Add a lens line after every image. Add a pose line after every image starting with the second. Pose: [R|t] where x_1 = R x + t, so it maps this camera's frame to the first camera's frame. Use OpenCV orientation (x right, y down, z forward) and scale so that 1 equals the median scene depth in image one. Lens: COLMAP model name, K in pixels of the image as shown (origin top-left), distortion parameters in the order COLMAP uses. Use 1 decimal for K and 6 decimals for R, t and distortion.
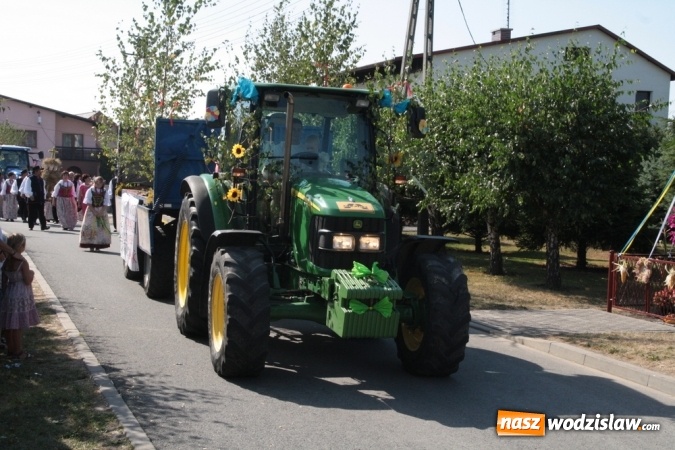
lens RADIAL K [[1121.8, 0, 317.1], [0, 1121.8, 238.3], [0, 0, 1]] dist [0.034055, 1.026135]
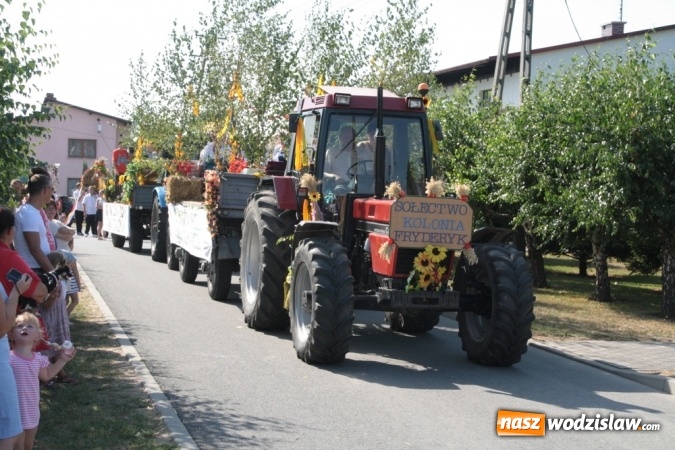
lens RADIAL K [[1051.8, 0, 334.5], [0, 1051.8, 240.2], [0, 0, 1]] dist [0.115975, 0.048886]
pose [[0.998537, 0.005311, -0.053812, -0.007108], [-0.005584, 0.999972, -0.004935, -0.010296], [0.053785, 0.005228, 0.998539, 0.154267]]
